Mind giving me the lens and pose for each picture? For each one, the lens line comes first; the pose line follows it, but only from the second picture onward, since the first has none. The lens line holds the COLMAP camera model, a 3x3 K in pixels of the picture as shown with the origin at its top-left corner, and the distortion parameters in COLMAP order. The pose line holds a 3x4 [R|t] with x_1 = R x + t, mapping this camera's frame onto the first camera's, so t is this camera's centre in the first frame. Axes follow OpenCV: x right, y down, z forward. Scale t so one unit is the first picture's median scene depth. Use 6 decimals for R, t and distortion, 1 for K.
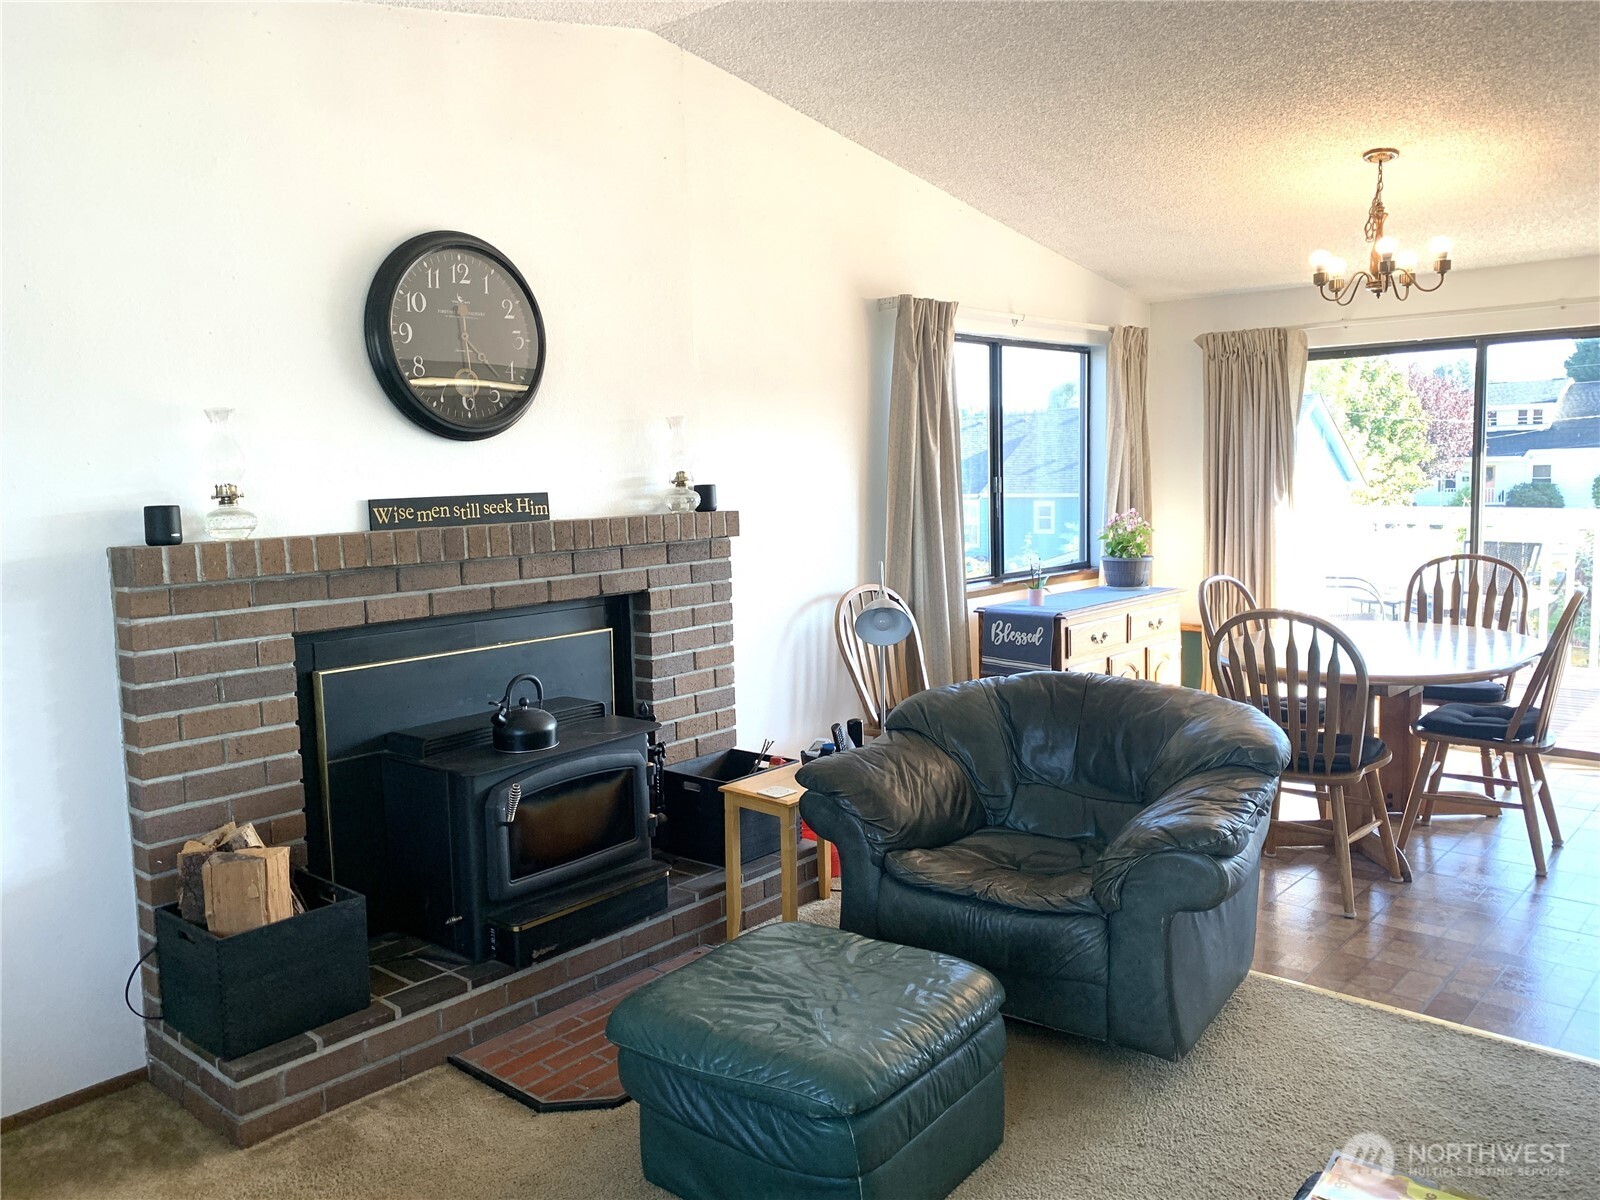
lens RADIAL K [[1223.8, 0, 789.6], [0, 1223.8, 587.1], [0, 0, 1]] dist [0.029898, -0.026936]
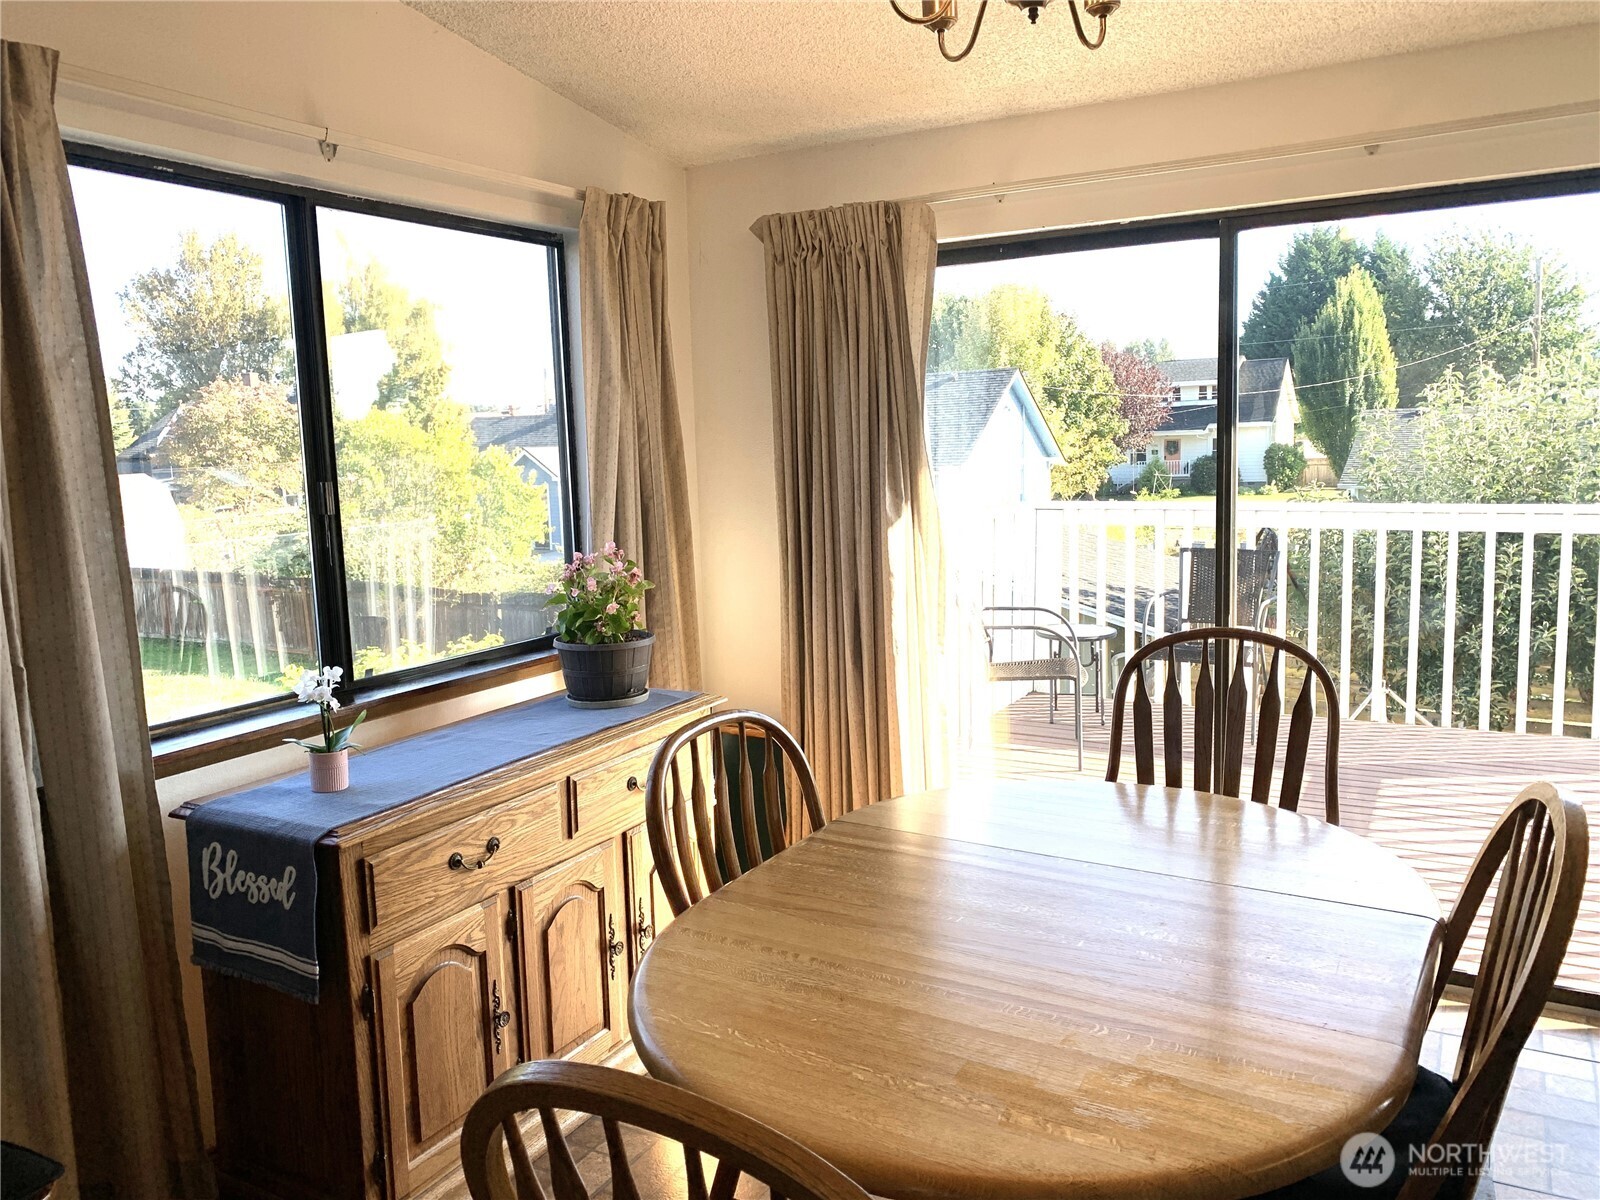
lens RADIAL K [[1223.8, 0, 789.6], [0, 1223.8, 587.1], [0, 0, 1]] dist [0.029898, -0.026936]
pose [[0.976898, -0.033294, 0.211097, 0.385539], [0.029406, 0.999336, 0.021529, -0.085939], [-0.211674, -0.014824, 0.977228, 0.775581]]
